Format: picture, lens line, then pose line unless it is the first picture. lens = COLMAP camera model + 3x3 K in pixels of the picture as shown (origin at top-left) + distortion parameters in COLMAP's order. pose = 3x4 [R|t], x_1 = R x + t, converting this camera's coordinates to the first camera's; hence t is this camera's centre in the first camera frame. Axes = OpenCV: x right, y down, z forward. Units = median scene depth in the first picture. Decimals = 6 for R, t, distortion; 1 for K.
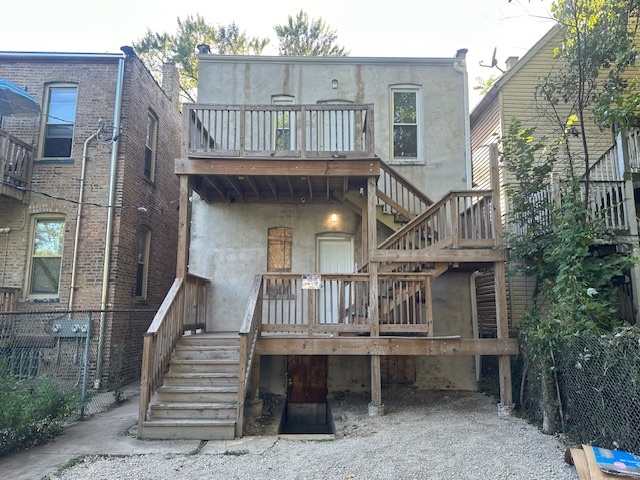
lens RADIAL K [[445.0, 0, 318.6], [0, 445.0, 238.6], [0, 0, 1]] dist [0.062231, -0.010417]
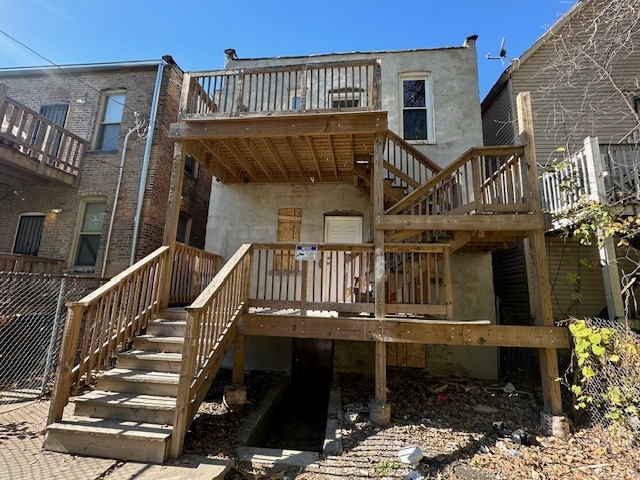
lens RADIAL K [[263.8, 0, 323.7], [0, 263.8, 243.8], [0, 0, 1]] dist [0.003572, 0.000450]
pose [[0.992793, 0.007098, -0.119633, 0.066103], [-0.011031, 0.999419, -0.032242, 0.081628], [0.119335, 0.033330, 0.992294, 0.416928]]
